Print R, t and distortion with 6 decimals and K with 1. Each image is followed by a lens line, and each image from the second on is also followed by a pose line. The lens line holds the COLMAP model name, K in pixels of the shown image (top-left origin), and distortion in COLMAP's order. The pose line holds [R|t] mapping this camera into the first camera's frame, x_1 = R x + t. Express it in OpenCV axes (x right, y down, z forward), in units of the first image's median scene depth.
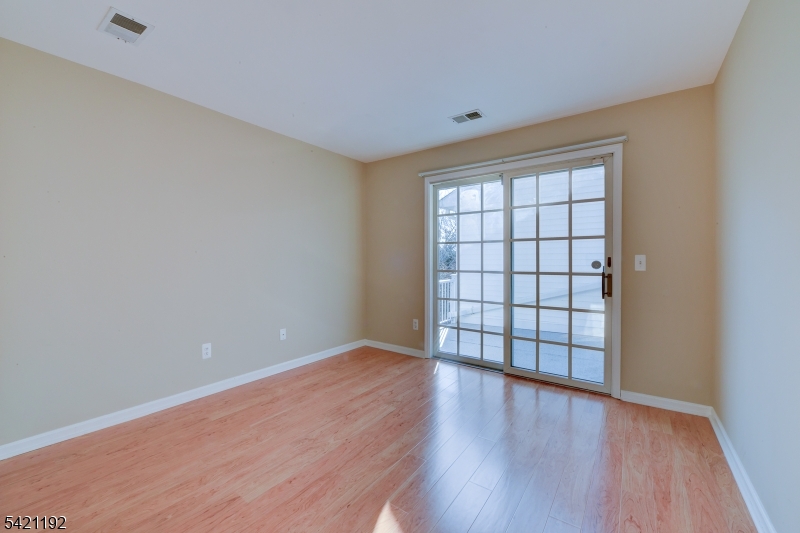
lens RADIAL K [[325.2, 0, 403.8], [0, 325.2, 263.0], [0, 0, 1]] dist [-0.022301, -0.000237]
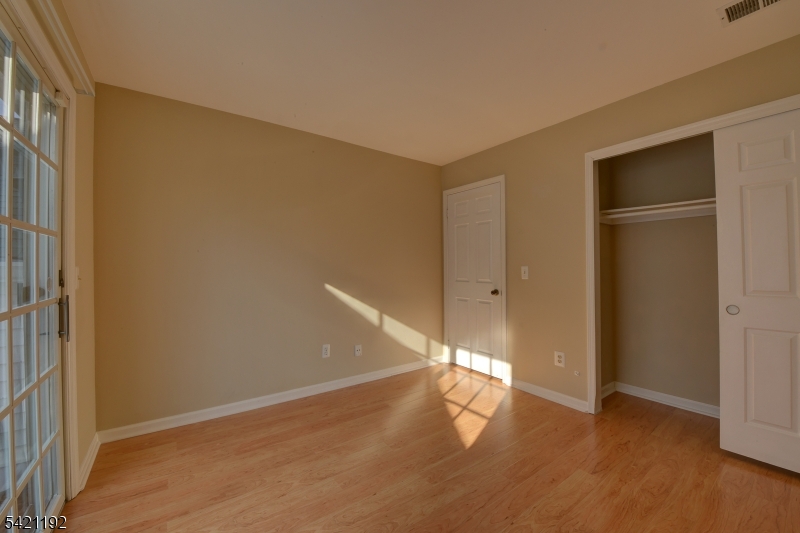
lens RADIAL K [[325.2, 0, 403.8], [0, 325.2, 263.0], [0, 0, 1]] dist [-0.022301, -0.000237]
pose [[-0.954100, 0.007141, 0.299404, -0.150284], [0.010027, 0.999917, 0.008104, -0.033141], [-0.299321, 0.010734, -0.954092, 1.585470]]
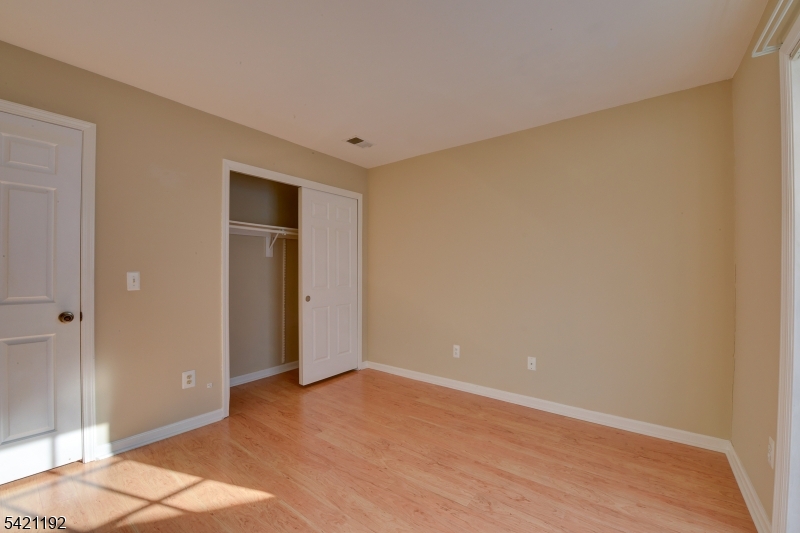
lens RADIAL K [[321.0, 0, 398.4], [0, 321.0, 270.8], [0, 0, 1]] dist [-0.017414, -0.000143]
pose [[-0.026239, -0.002185, -0.999653, 0.678351], [-0.019785, 0.999803, -0.001666, -0.021382], [0.999460, 0.019734, -0.026277, 0.956583]]
